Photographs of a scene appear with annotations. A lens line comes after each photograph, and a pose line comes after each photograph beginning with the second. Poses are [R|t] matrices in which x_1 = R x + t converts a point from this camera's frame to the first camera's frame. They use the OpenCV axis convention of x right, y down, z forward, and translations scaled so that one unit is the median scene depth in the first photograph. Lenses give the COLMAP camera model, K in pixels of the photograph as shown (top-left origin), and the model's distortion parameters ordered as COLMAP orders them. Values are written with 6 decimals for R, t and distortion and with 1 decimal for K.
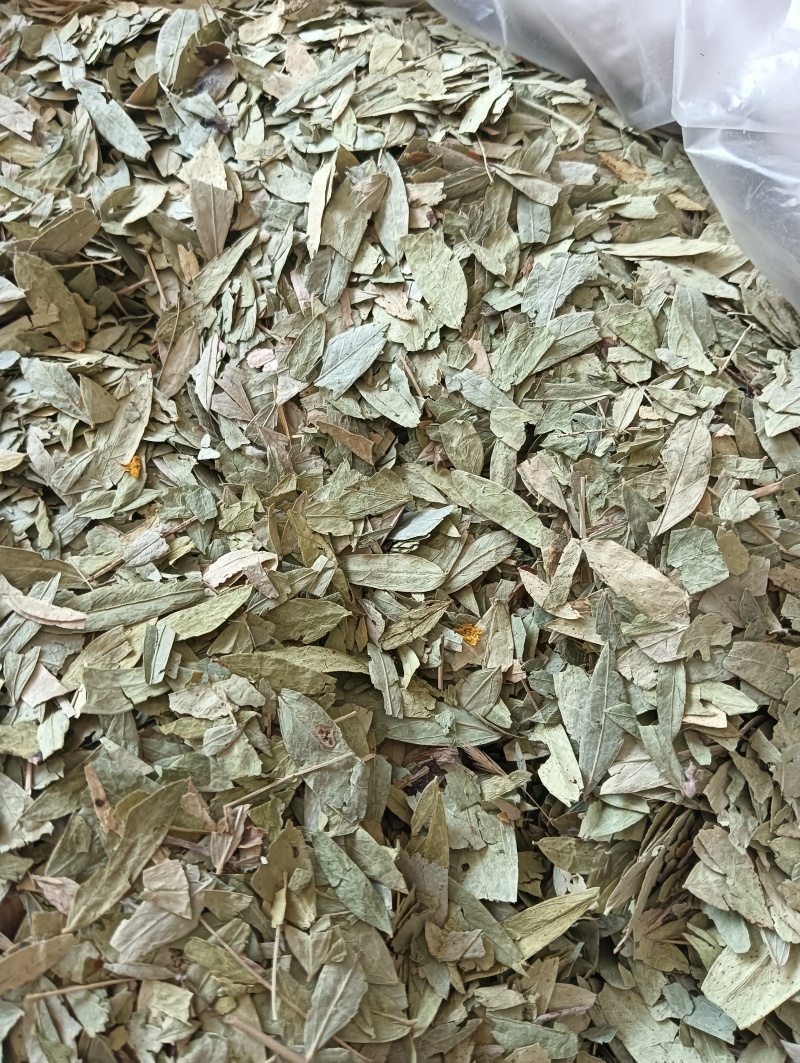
lens RADIAL K [[886.2, 0, 401.4], [0, 886.2, 517.2], [0, 0, 1]] dist [0.122374, -0.301843]
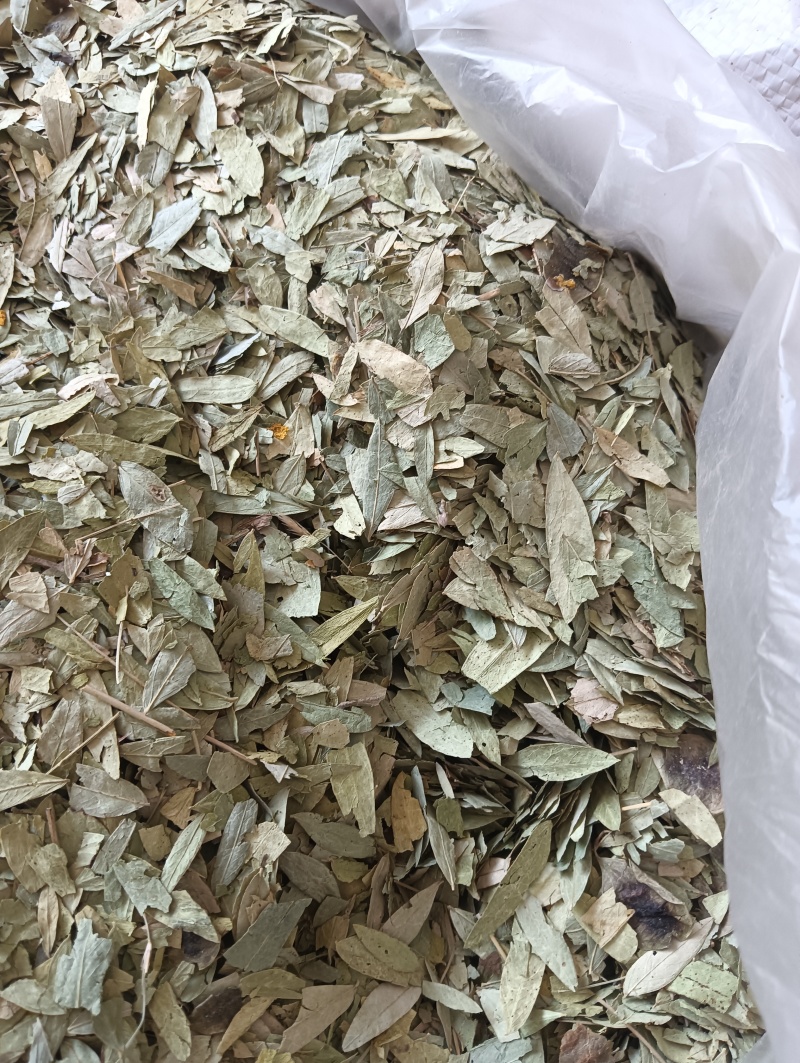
lens RADIAL K [[886.2, 0, 401.4], [0, 886.2, 517.2], [0, 0, 1]] dist [0.122374, -0.301843]
pose [[0.994910, -0.059999, 0.080959, 0.140641], [0.063316, 0.997229, -0.039045, 0.315042], [-0.078392, 0.043972, 0.995952, -0.271294]]
